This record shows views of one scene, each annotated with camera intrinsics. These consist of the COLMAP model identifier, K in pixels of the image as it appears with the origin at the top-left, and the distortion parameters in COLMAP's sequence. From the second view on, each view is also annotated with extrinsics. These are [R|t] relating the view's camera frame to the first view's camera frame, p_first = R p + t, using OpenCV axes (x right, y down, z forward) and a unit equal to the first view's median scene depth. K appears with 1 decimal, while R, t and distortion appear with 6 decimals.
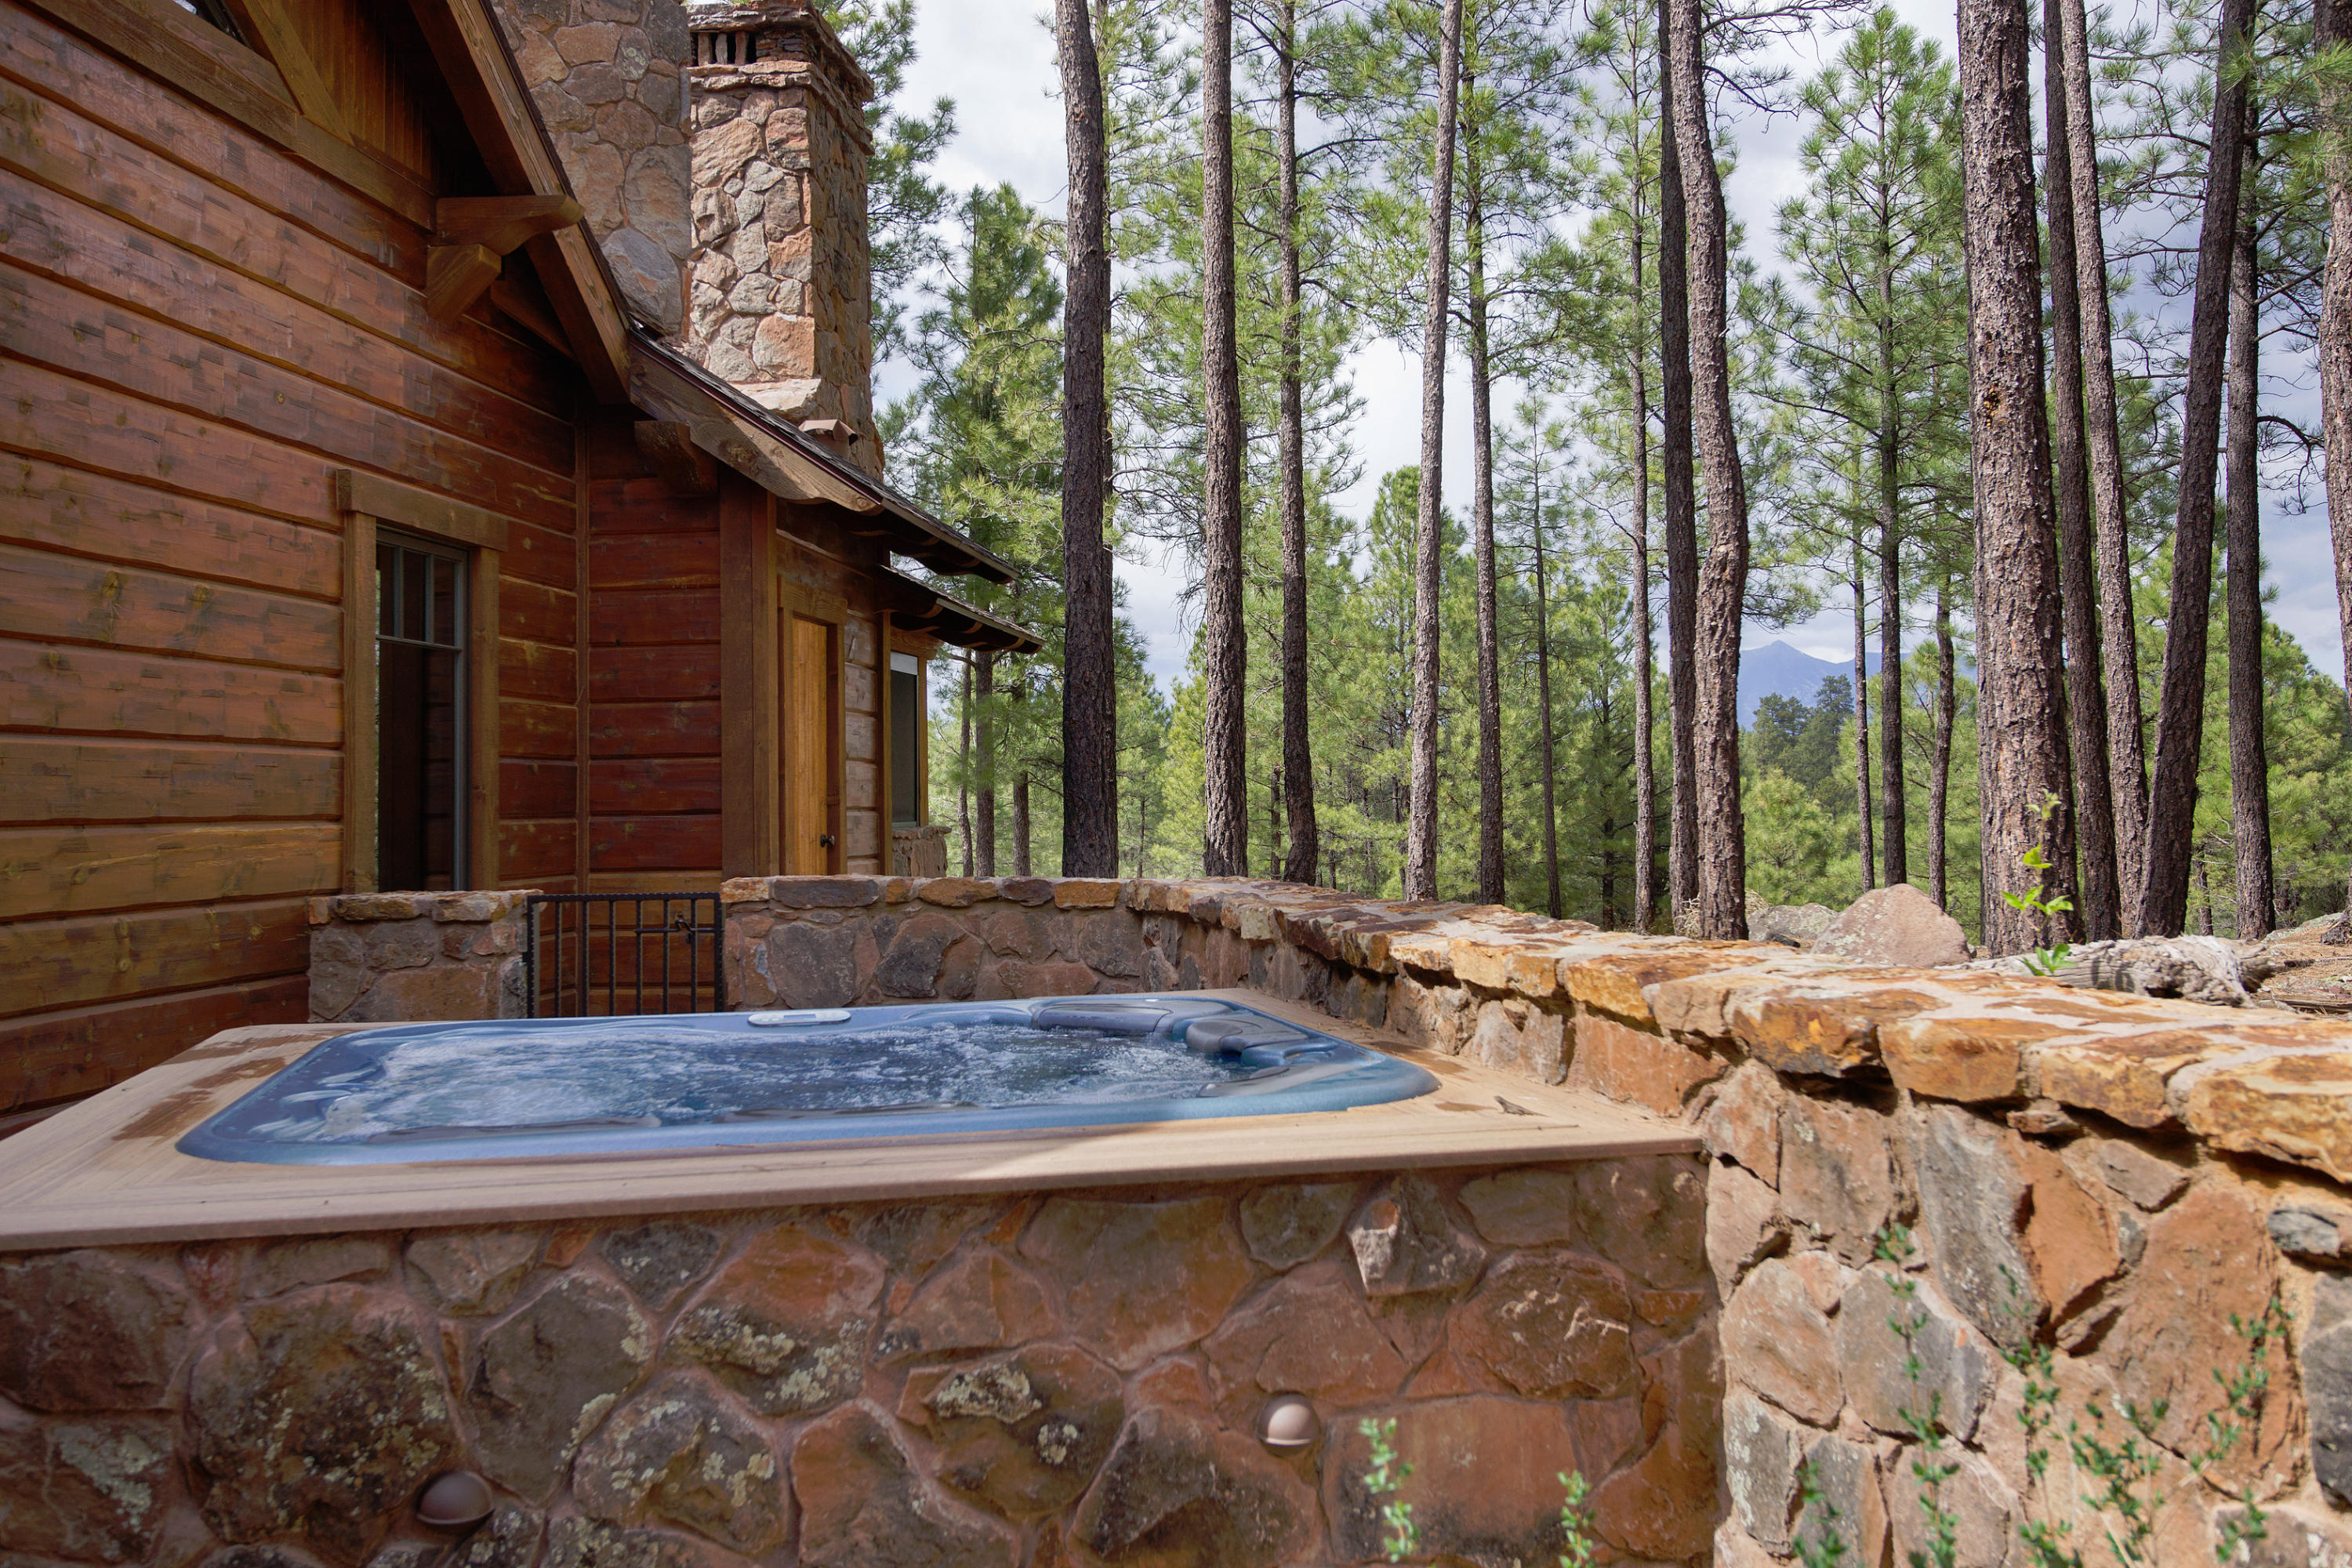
lens RADIAL K [[1855.5, 0, 1183.5], [0, 1855.5, 774.5], [0, 0, 1]] dist [0.021657, 0.008427]
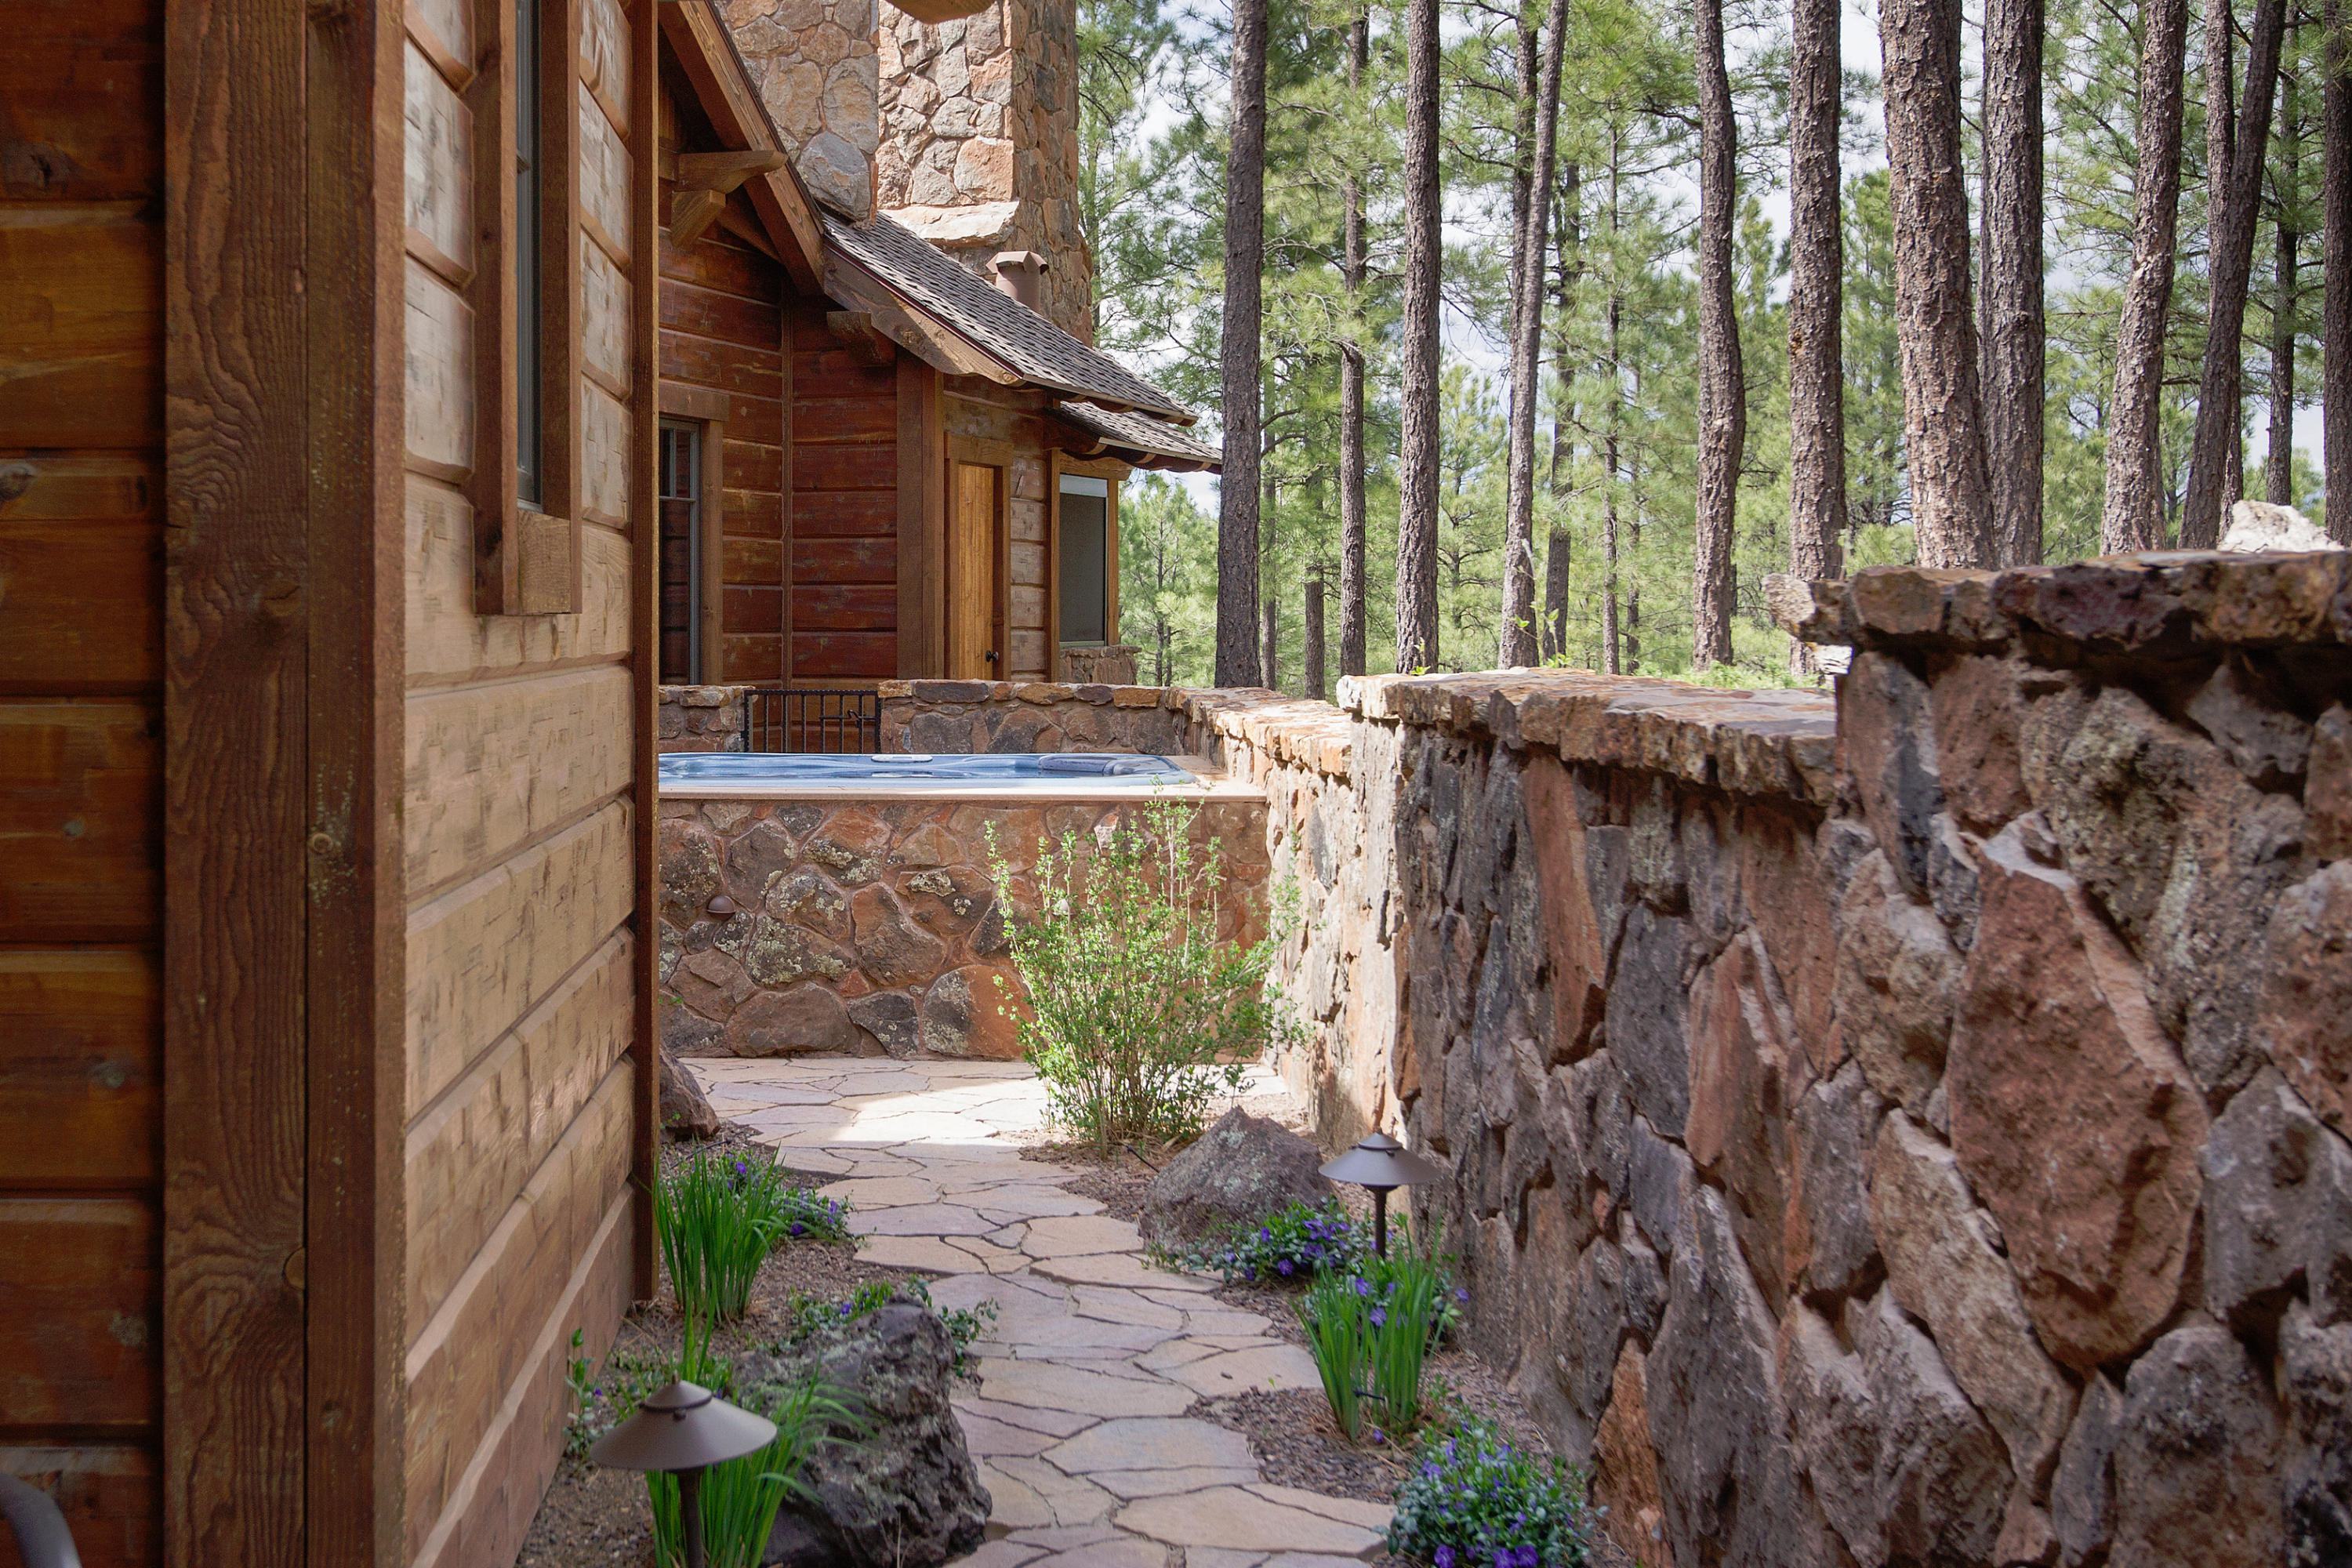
lens RADIAL K [[2385.1, 0, 1175.3], [0, 2385.1, 784.2], [0, 0, 1]] dist [0.014209, 0.000000]
pose [[0.987230, 0.029163, -0.156611, 0.193633], [-0.015812, 0.996185, 0.085828, -0.017492], [0.158516, -0.082255, 0.983924, -0.557159]]
